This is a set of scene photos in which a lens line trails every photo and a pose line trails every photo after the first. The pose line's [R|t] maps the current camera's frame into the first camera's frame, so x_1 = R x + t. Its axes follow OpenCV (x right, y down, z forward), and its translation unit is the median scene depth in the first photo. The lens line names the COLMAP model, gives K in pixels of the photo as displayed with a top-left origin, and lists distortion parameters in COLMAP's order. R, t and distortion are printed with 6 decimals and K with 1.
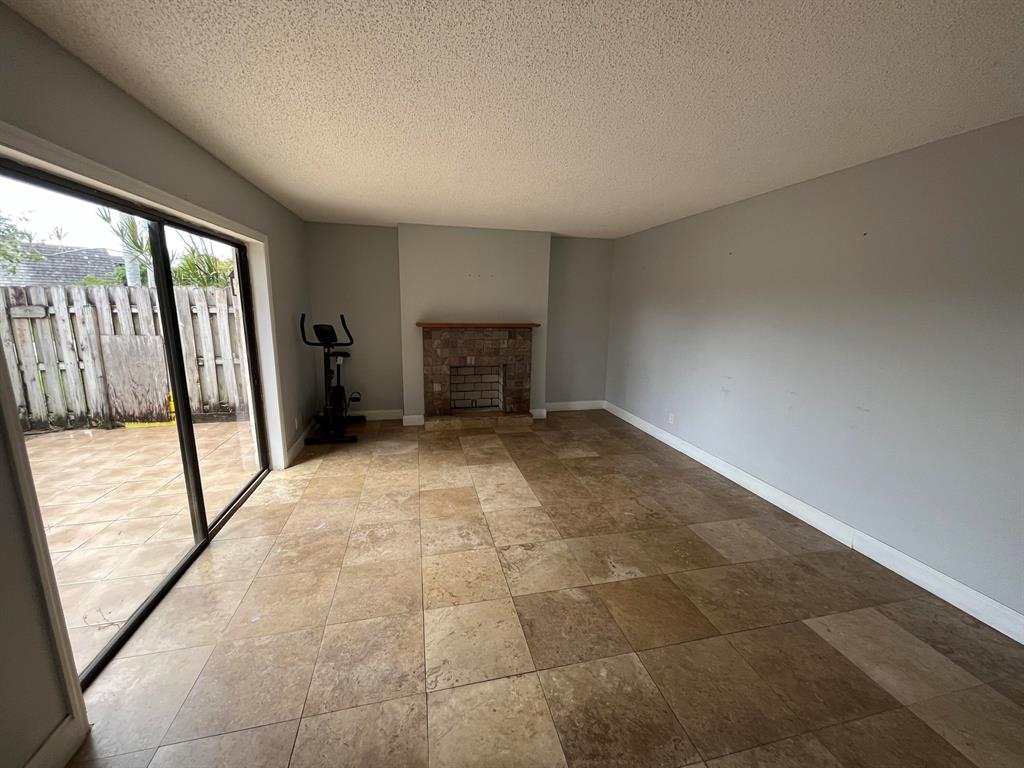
lens RADIAL K [[411.2, 0, 512.9], [0, 411.2, 381.3], [0, 0, 1]] dist [-0.002513, 0.000071]
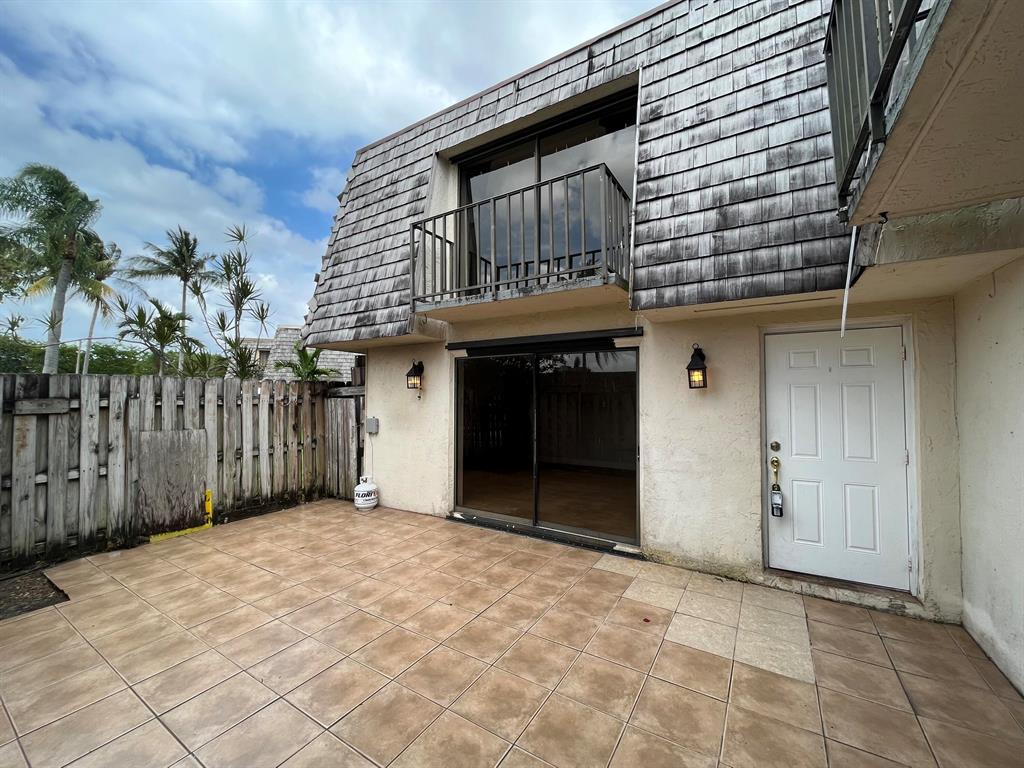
lens RADIAL K [[411.2, 0, 511.0], [0, 411.2, 383.0], [0, 0, 1]] dist [-0.002513, 0.000071]
pose [[0.713479, 0.010608, 0.700597, -1.052380], [0.139923, 0.977589, -0.157297, 0.032203], [-0.686564, 0.210257, 0.696004, -0.153697]]
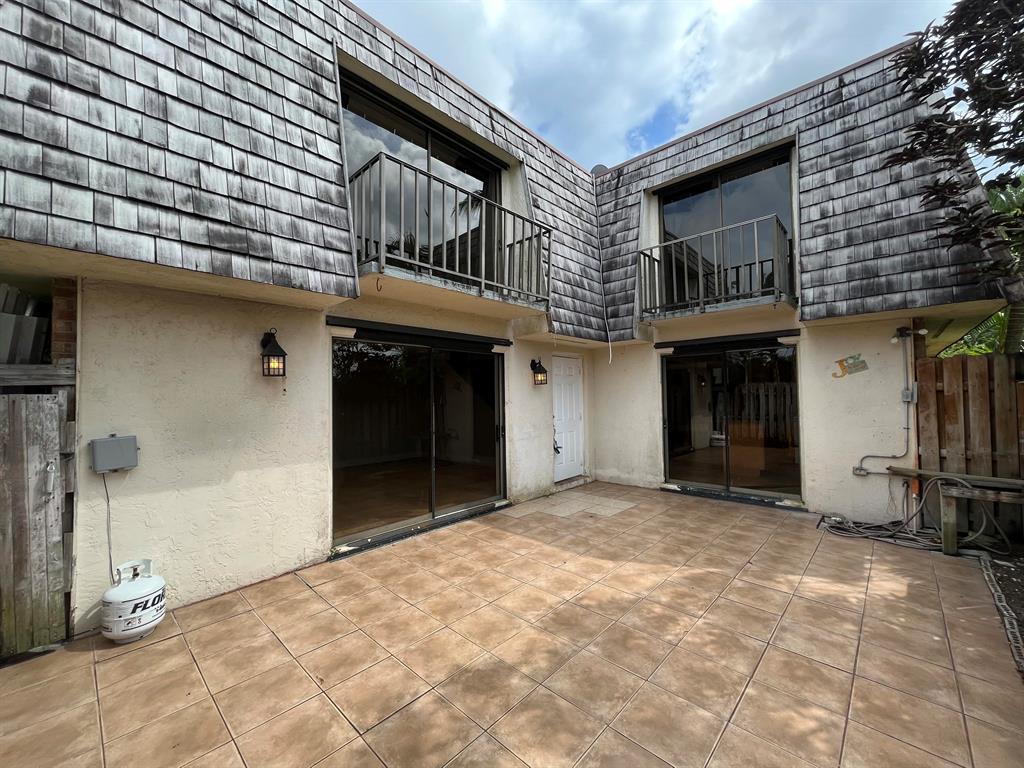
lens RADIAL K [[411.2, 0, 514.1], [0, 411.2, 381.8], [0, 0, 1]] dist [-0.002513, 0.000071]
pose [[-0.555945, 0.017929, 0.831025, -1.239260], [0.160230, 0.983328, 0.085976, -0.141160], [-0.815629, 0.180953, -0.549550, 0.801693]]
